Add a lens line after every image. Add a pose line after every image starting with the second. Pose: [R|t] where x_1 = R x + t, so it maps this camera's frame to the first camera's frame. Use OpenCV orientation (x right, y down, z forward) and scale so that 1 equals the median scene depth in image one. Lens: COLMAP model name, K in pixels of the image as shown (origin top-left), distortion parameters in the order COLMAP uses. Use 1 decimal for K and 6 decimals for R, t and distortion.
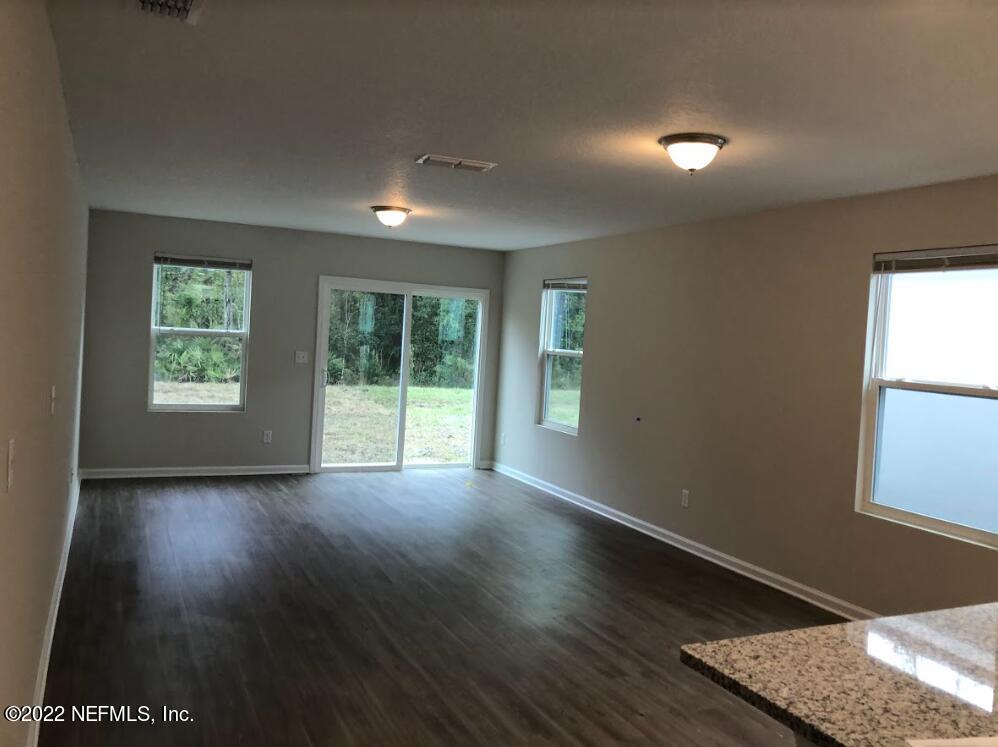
lens RADIAL K [[809.9, 0, 499.0], [0, 809.9, 373.5], [0, 0, 1]] dist [0.004799, 0.001544]
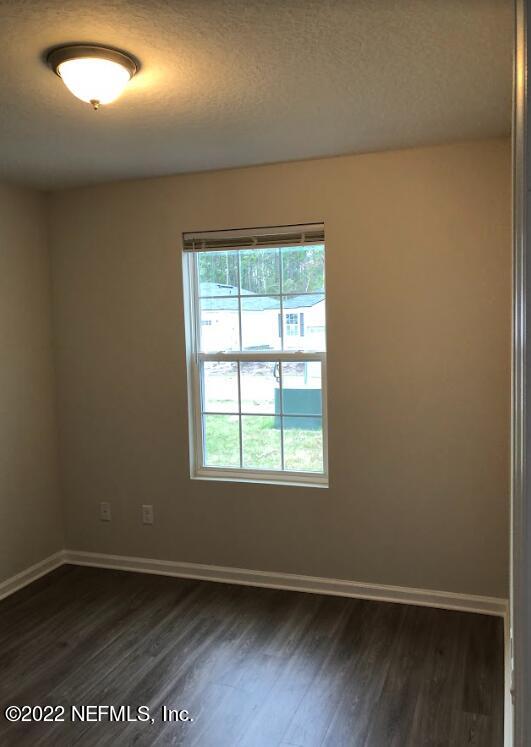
lens RADIAL K [[714.8, 0, 264.5], [0, 714.8, 393.5], [0, 0, 1]] dist [0.036460, 0.014609]
pose [[0.713113, -0.132741, 0.688368, -0.550731], [0.093159, 0.991145, 0.094619, -0.091413], [-0.694832, -0.003347, 0.719164, 1.166393]]
